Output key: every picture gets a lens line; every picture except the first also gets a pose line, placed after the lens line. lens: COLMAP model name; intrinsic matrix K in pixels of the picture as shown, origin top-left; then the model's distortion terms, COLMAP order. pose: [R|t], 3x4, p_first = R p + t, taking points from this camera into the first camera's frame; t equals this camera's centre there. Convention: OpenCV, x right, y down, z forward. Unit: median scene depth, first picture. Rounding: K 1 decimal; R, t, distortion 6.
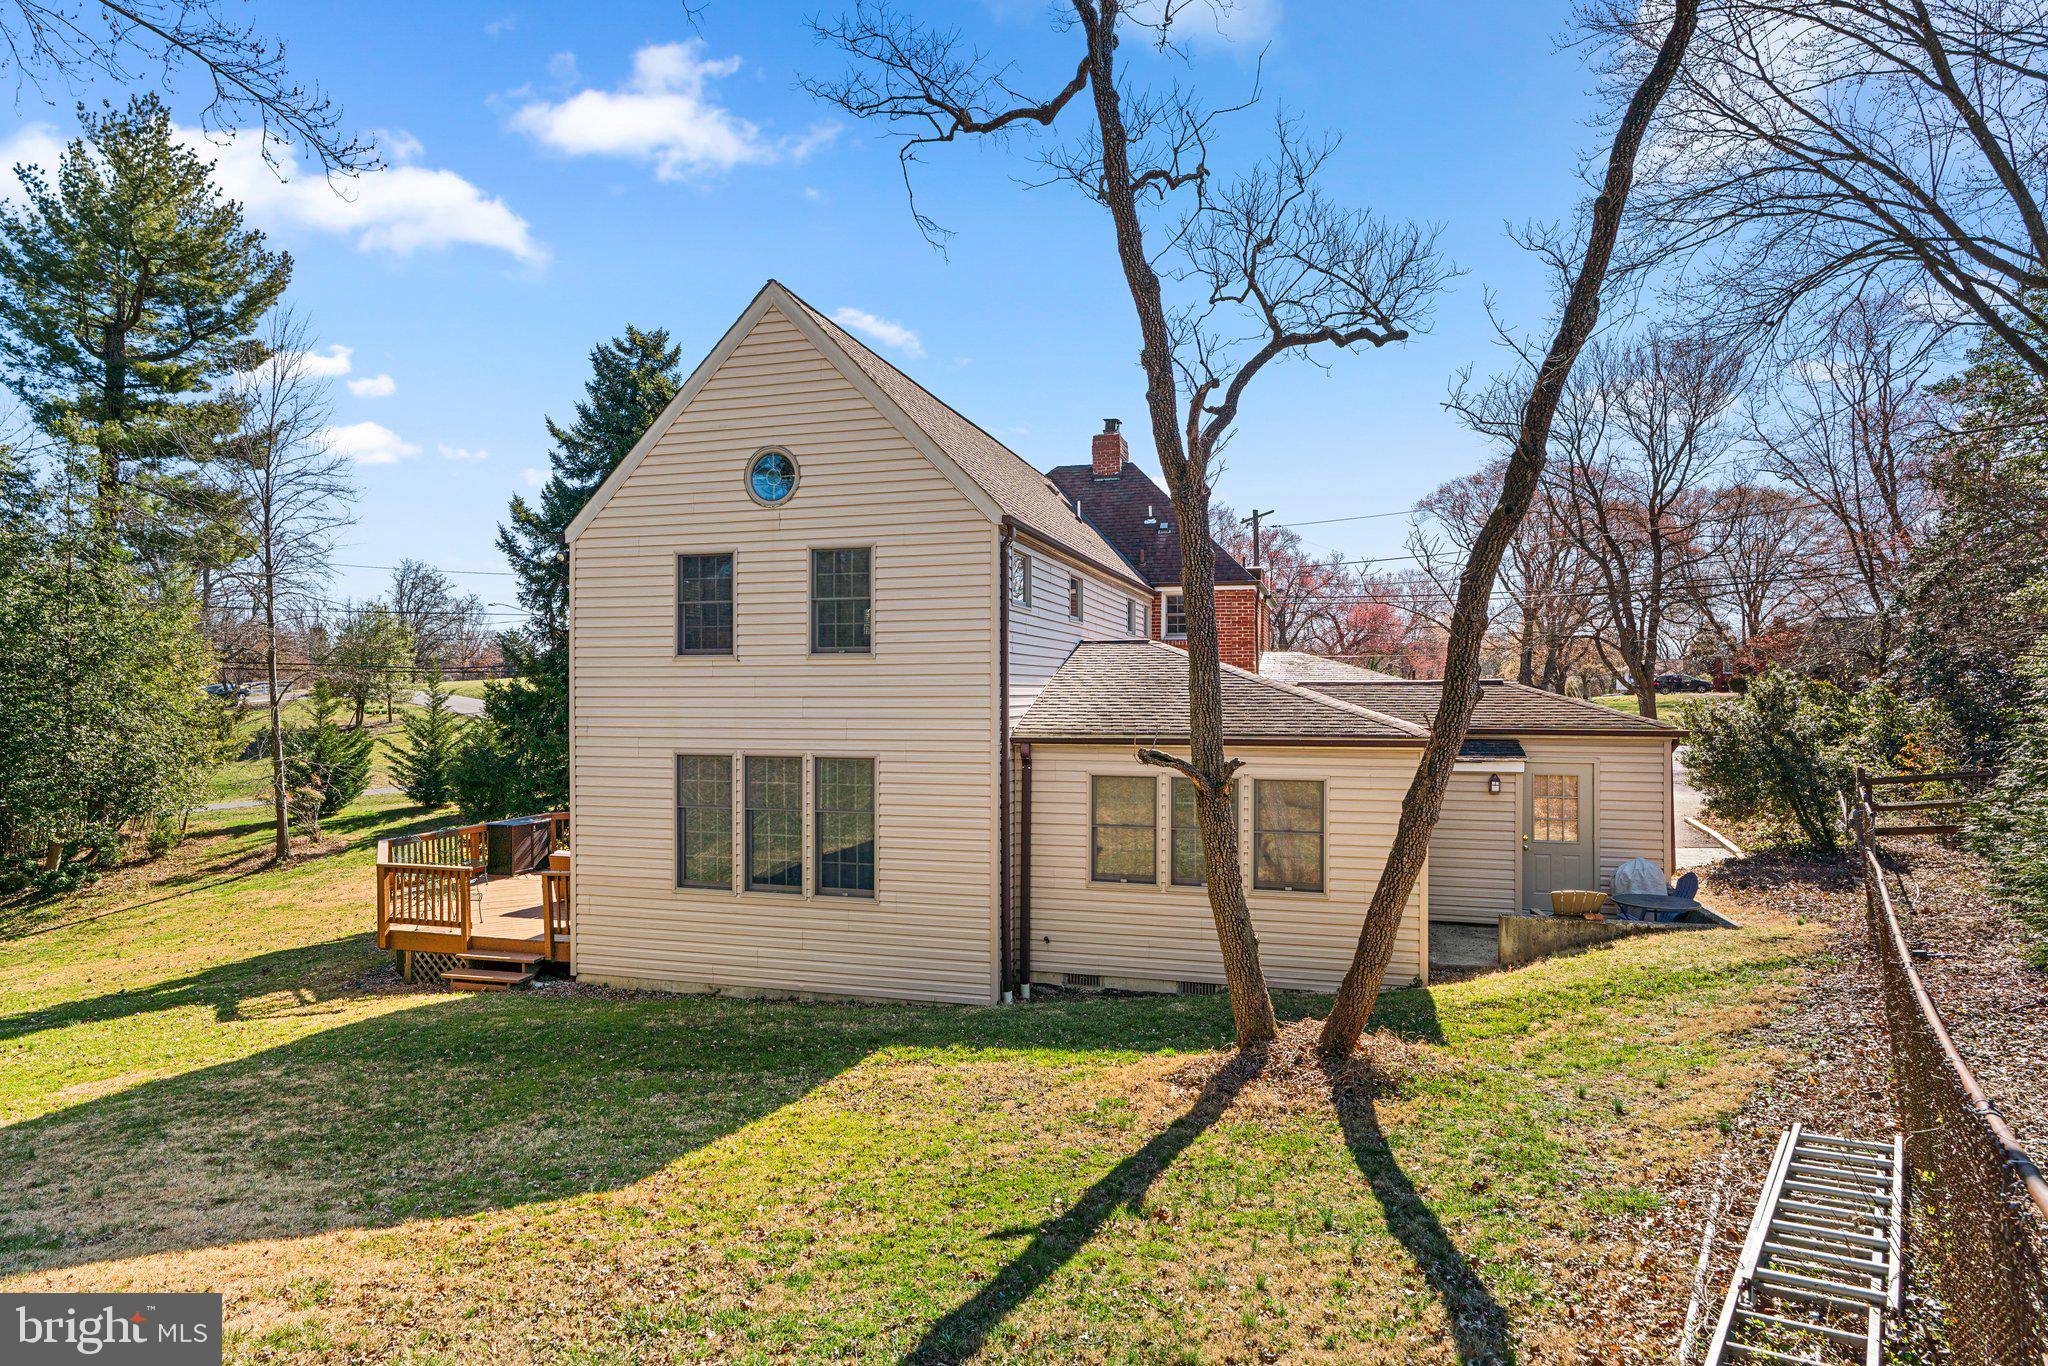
lens RADIAL K [[1146.0, 0, 1016.0], [0, 1146.0, 685.3], [0, 0, 1]] dist [-0.009123, 0.006223]
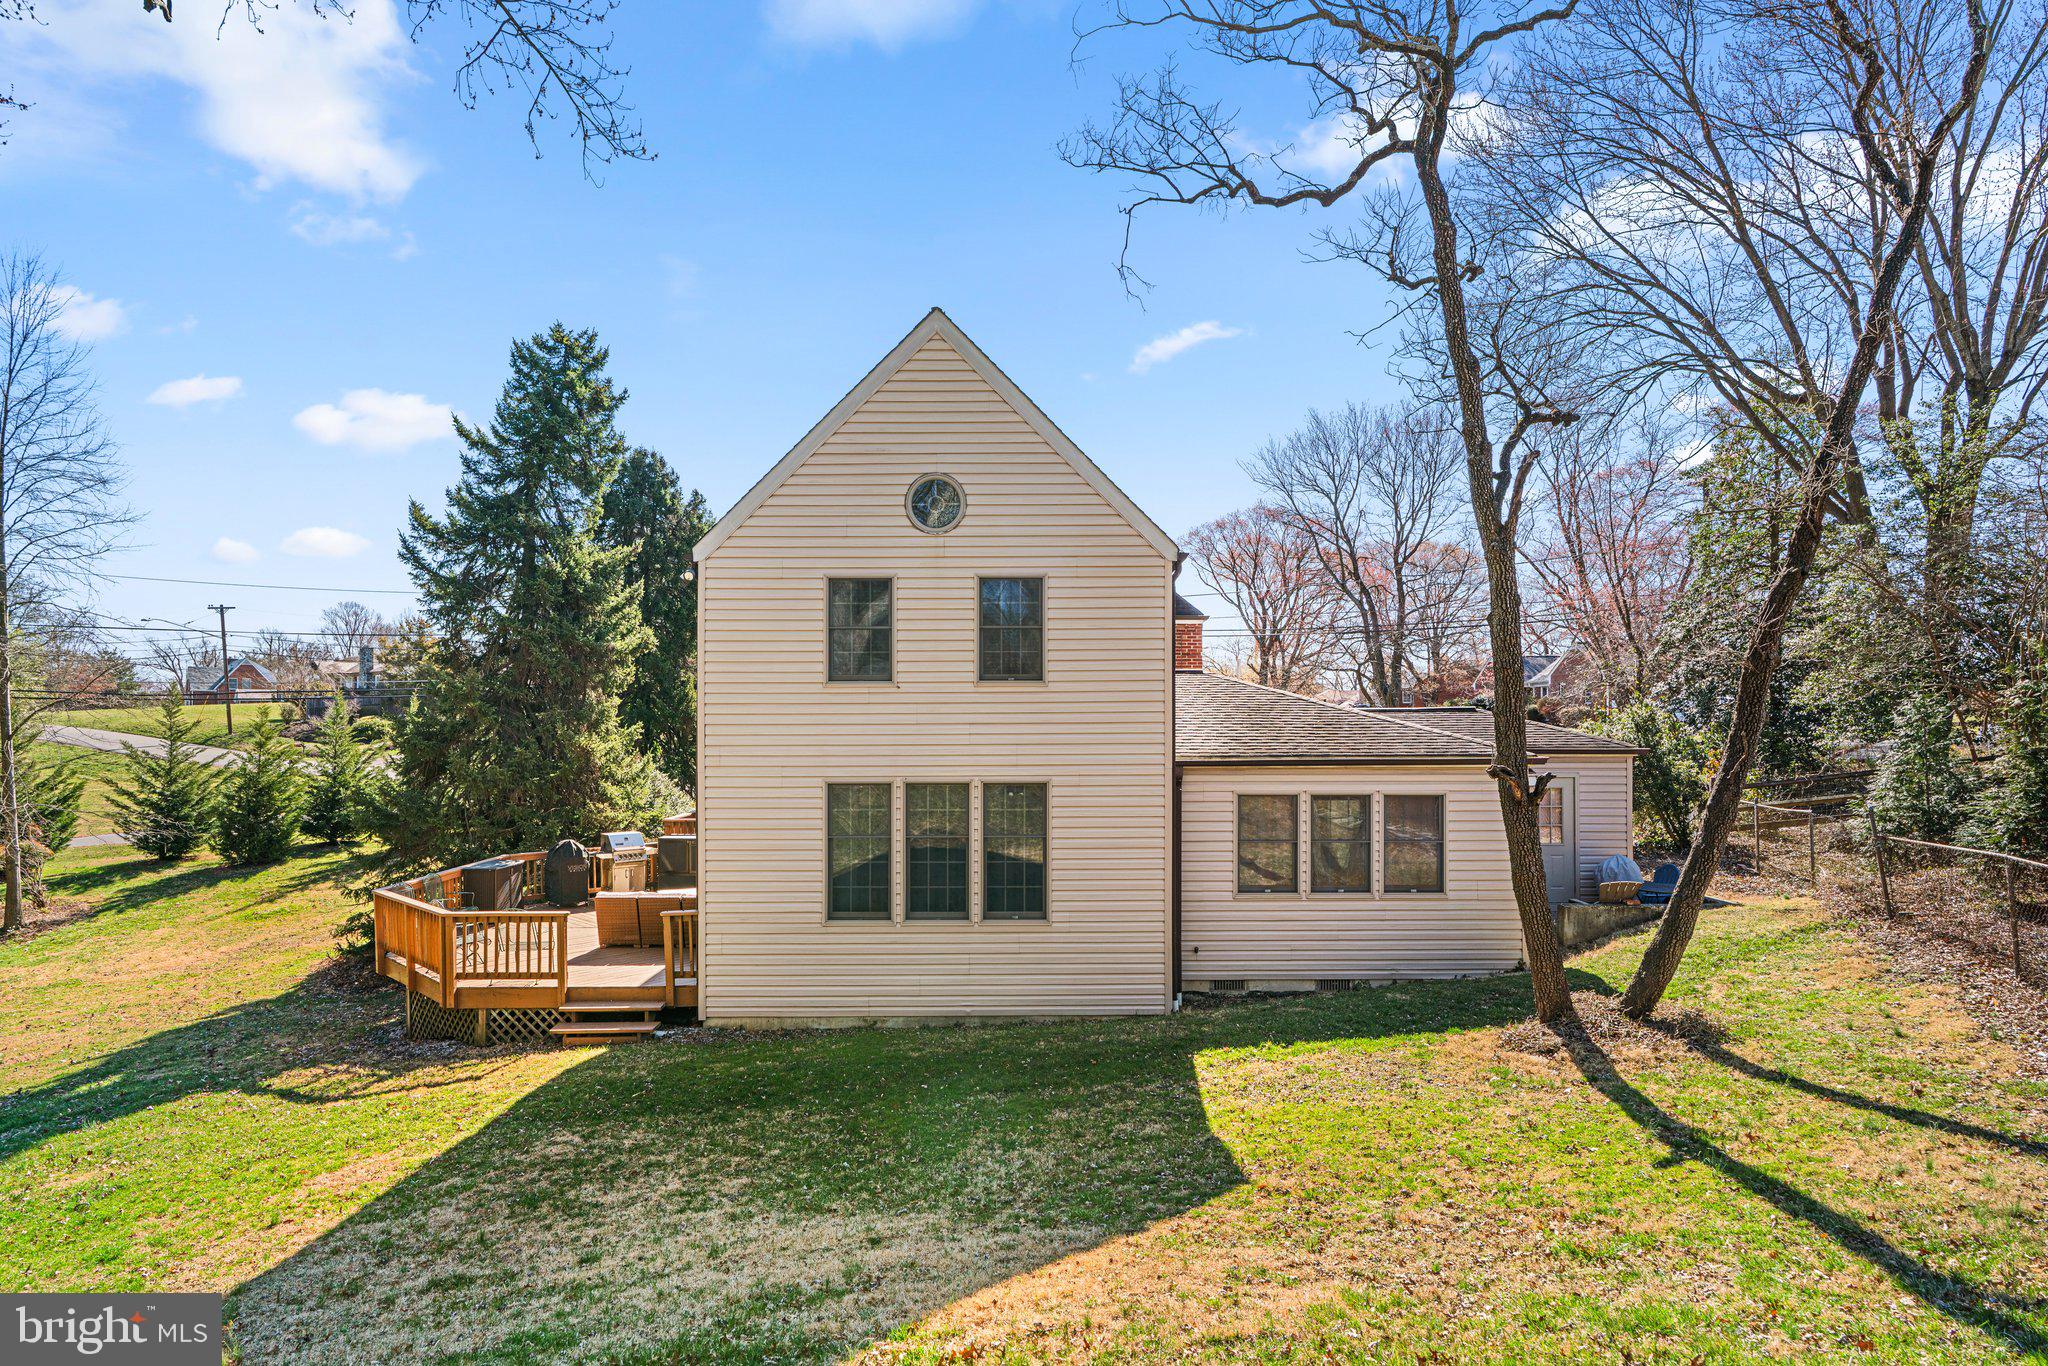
lens RADIAL K [[1146.0, 0, 1070.0], [0, 1146.0, 704.0], [0, 0, 1]] dist [-0.009123, 0.006223]
pose [[0.957625, 0.001215, 0.288016, -0.391052], [0.001464, 0.999958, -0.009086, 0.002101], [-0.288015, 0.009122, 0.957582, 0.008527]]
